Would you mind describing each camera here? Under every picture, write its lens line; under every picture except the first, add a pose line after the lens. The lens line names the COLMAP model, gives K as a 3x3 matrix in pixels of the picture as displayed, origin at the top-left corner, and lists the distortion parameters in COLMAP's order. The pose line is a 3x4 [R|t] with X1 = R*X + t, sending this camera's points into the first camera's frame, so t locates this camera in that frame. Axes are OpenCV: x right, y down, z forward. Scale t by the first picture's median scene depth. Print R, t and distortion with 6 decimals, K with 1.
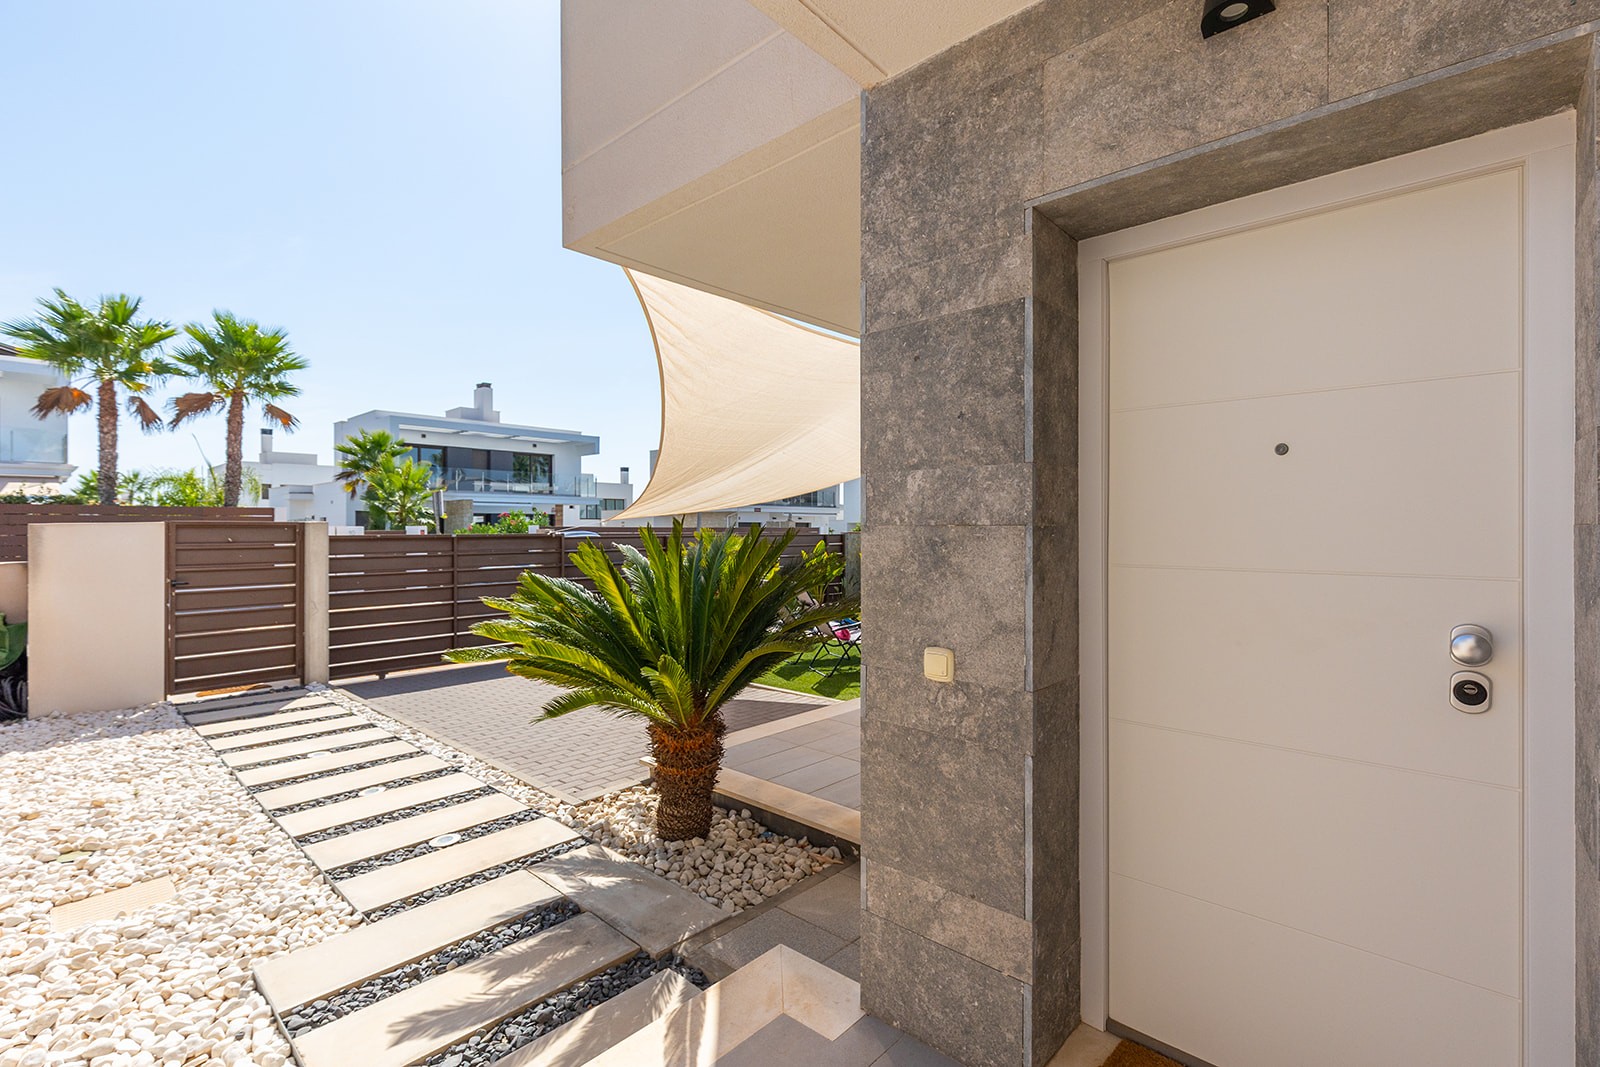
lens RADIAL K [[716.5, 0, 800.0], [0, 716.5, 533.5], [0, 0, 1]] dist [0.000464, 0.000309]
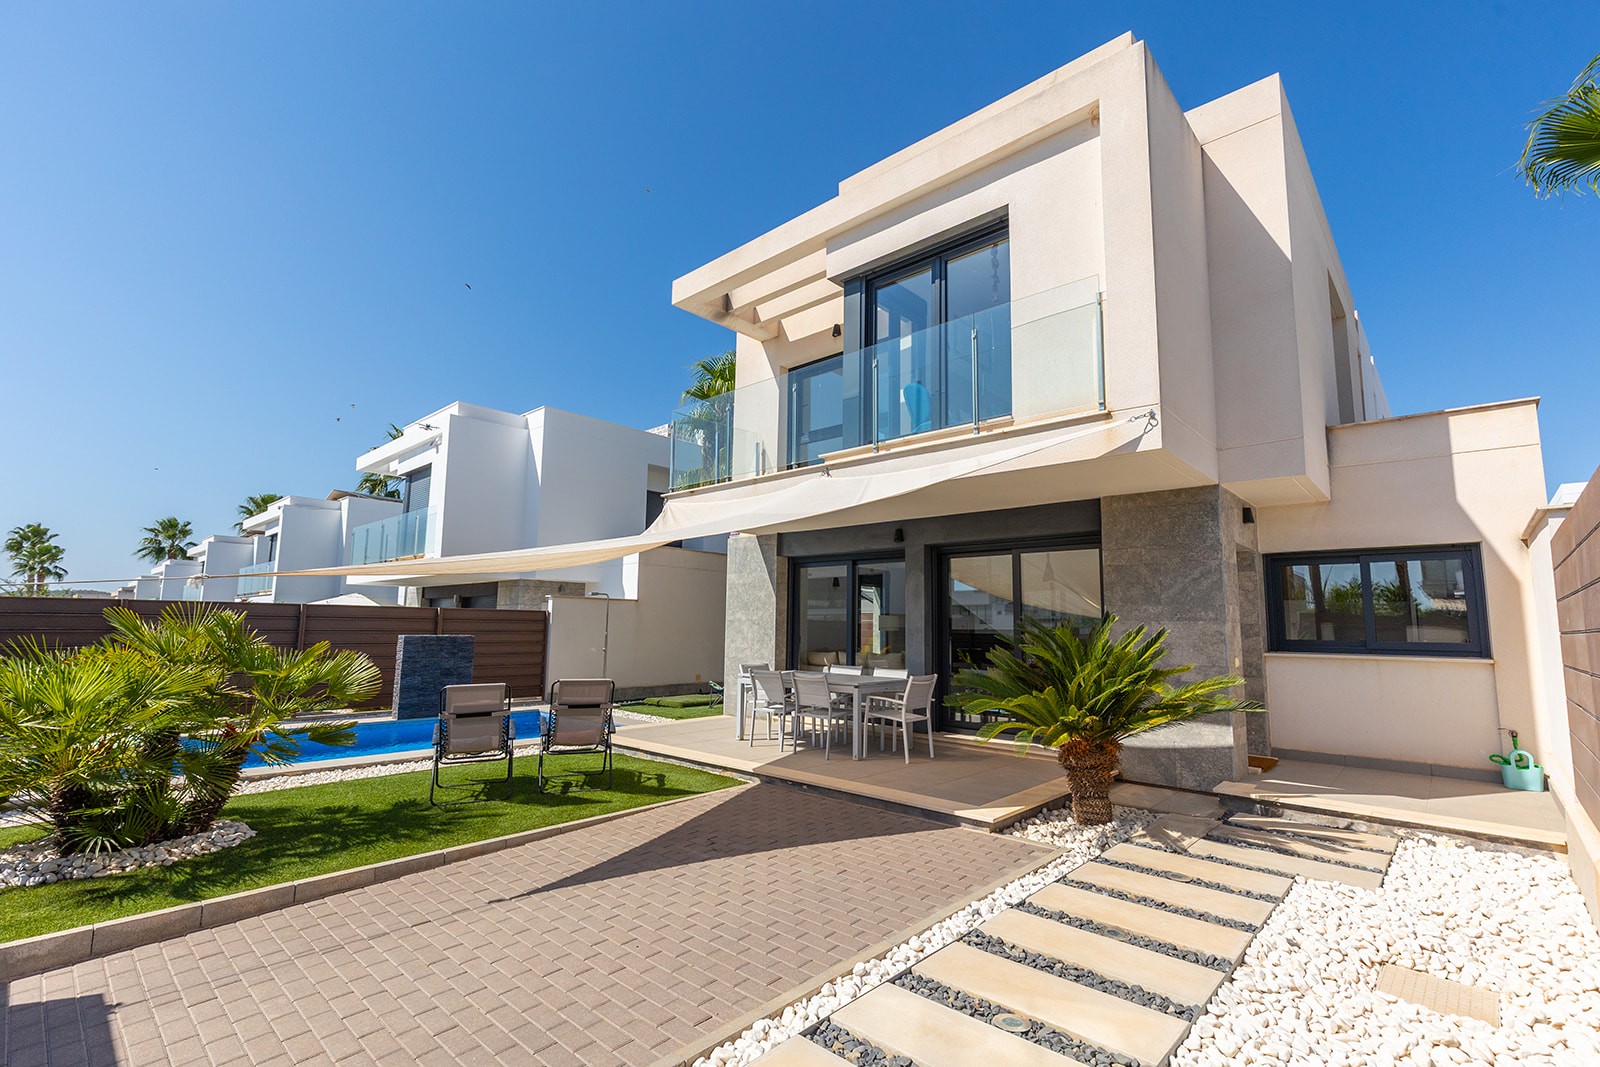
lens RADIAL K [[716.5, 0, 800.0], [0, 716.5, 533.5], [0, 0, 1]] dist [0.000464, 0.000309]
pose [[0.003123, 0.133244, 0.991078, -0.320426], [-0.005705, 0.991069, -0.133225, 0.005120], [-0.999979, -0.005238, 0.003855, 0.297515]]
